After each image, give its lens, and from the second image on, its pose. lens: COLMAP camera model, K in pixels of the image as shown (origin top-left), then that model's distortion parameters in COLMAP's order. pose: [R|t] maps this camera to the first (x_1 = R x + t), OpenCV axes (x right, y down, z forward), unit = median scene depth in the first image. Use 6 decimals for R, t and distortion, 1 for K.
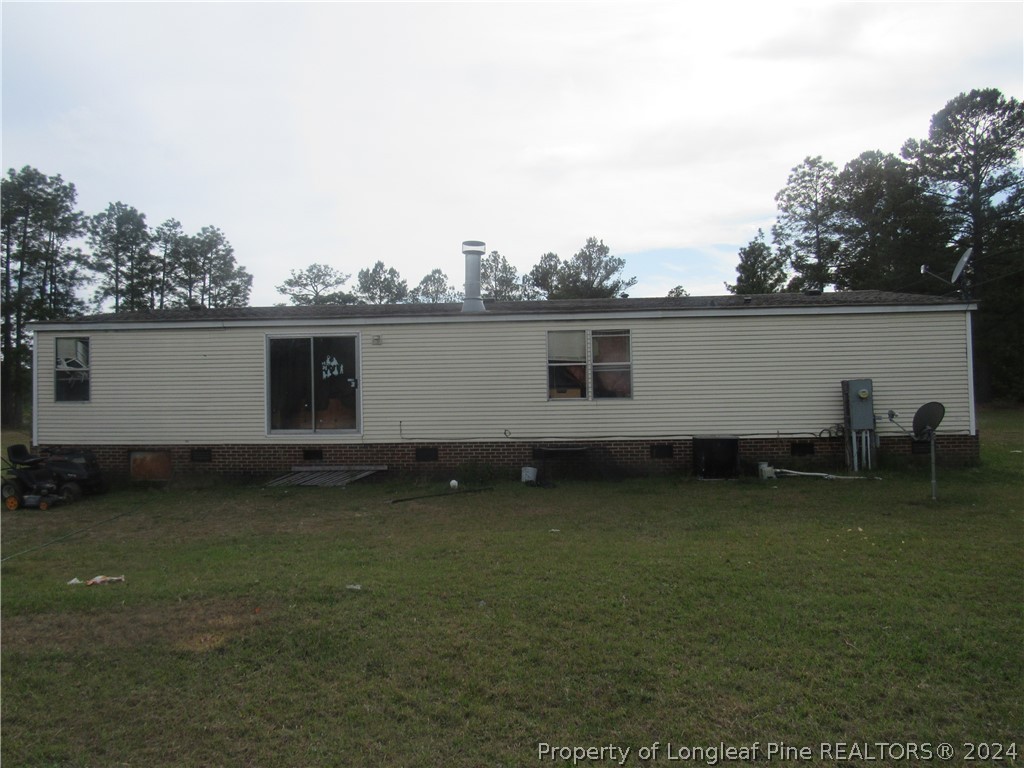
lens RADIAL K [[720.1, 0, 511.8], [0, 720.1, 384.8], [0, 0, 1]] dist [0.006673, 0.002304]
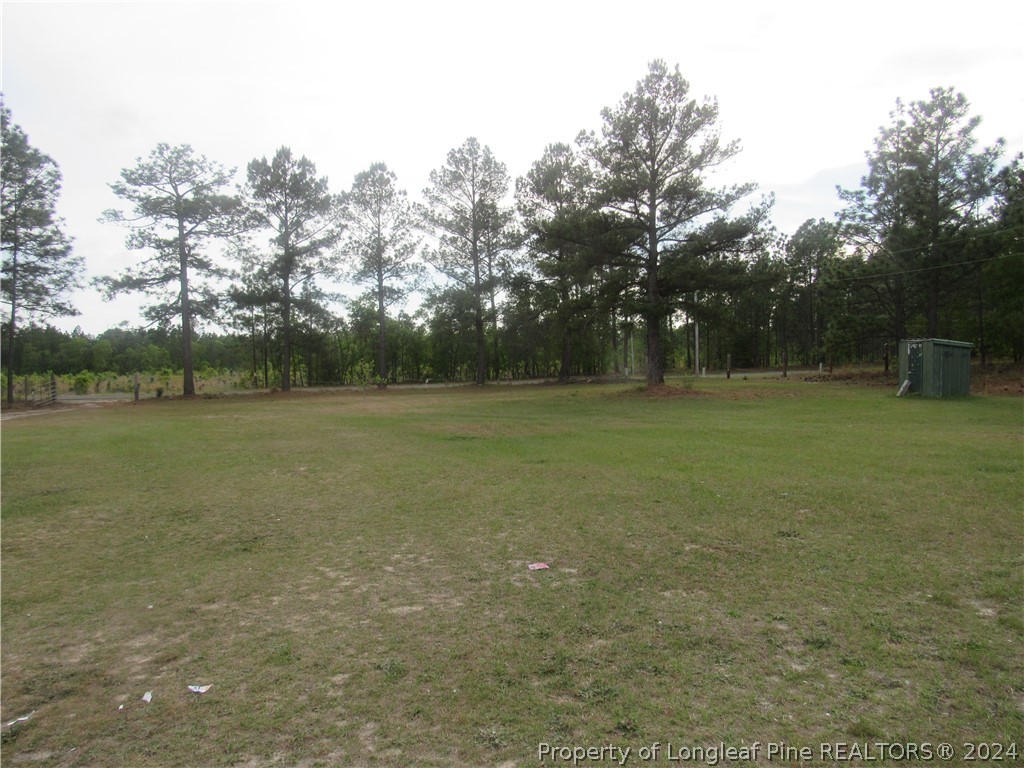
lens RADIAL K [[720.1, 0, 512.8], [0, 720.1, 381.8], [0, 0, 1]] dist [0.006673, 0.002304]
pose [[0.999619, 0.001288, 0.027567, -0.005073], [-0.002364, 0.999234, 0.039060, 0.004395], [-0.027496, -0.039111, 0.998857, 0.367464]]
